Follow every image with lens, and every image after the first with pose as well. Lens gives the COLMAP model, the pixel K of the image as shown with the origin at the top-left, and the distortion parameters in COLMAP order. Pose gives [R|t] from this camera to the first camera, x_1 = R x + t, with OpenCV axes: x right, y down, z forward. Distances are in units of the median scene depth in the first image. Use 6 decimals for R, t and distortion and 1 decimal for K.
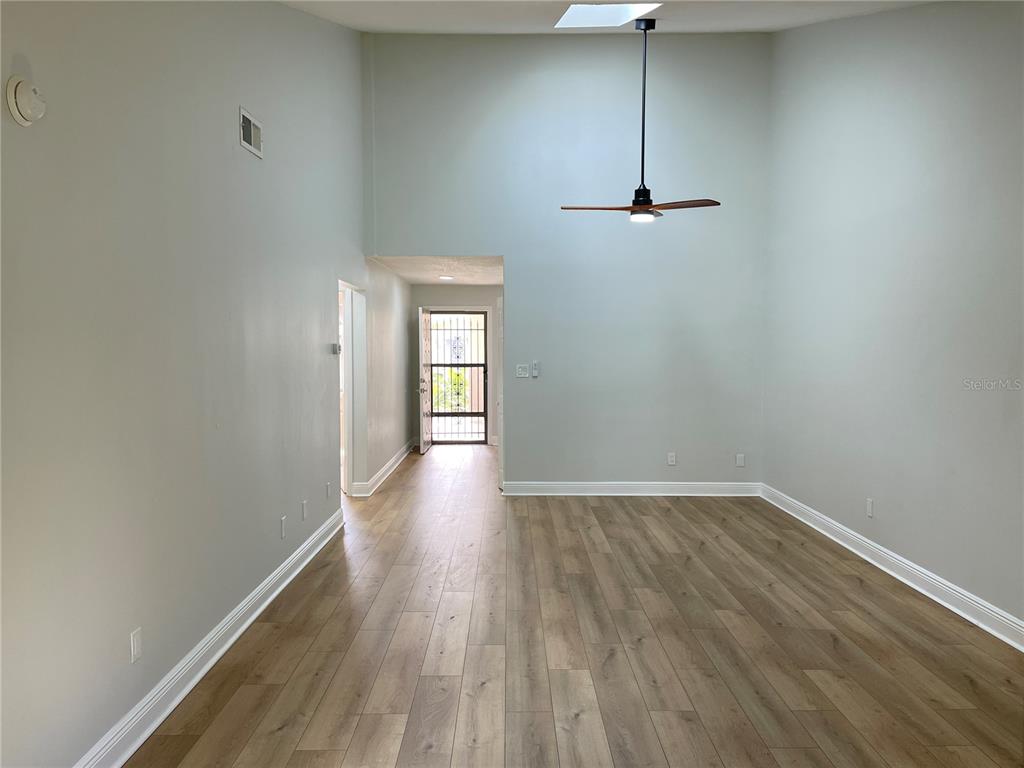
lens RADIAL K [[775.9, 0, 507.1], [0, 775.9, 387.5], [0, 0, 1]] dist [0.073068, -0.083232]
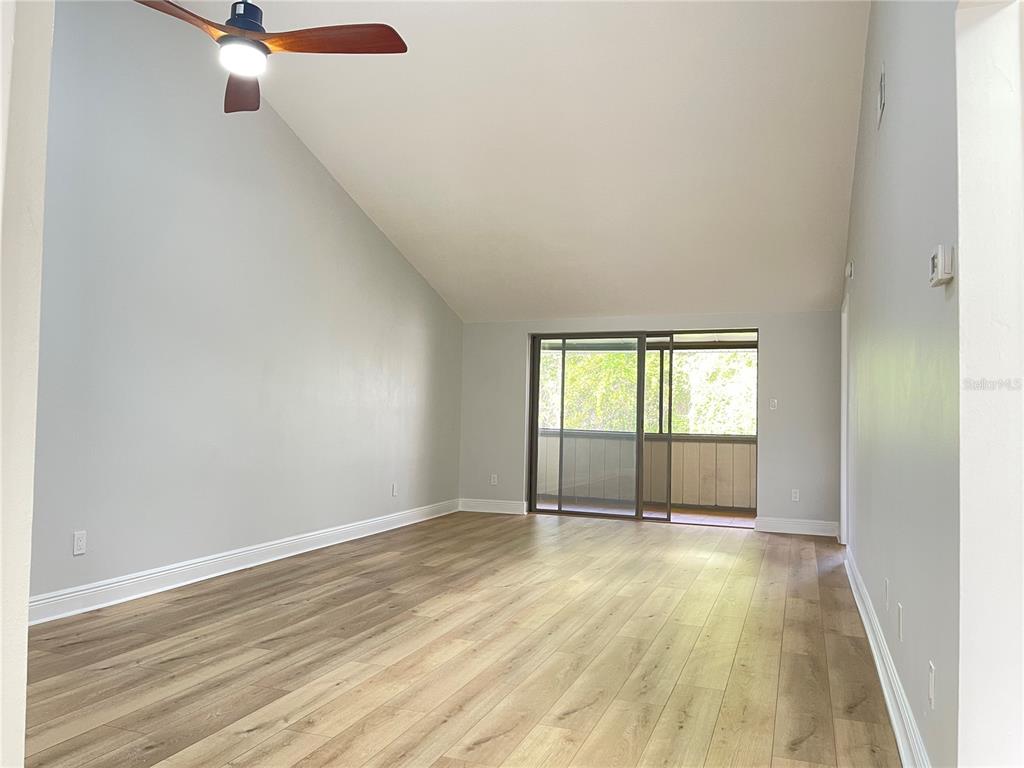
lens RADIAL K [[769.5, 0, 516.3], [0, 769.5, 382.2], [0, 0, 1]] dist [0.070355, -0.047466]
pose [[-0.938492, -0.003480, 0.345284, -0.200013], [-0.001864, 0.999986, 0.005011, -0.006765], [-0.345296, 0.004059, -0.938485, 1.596435]]
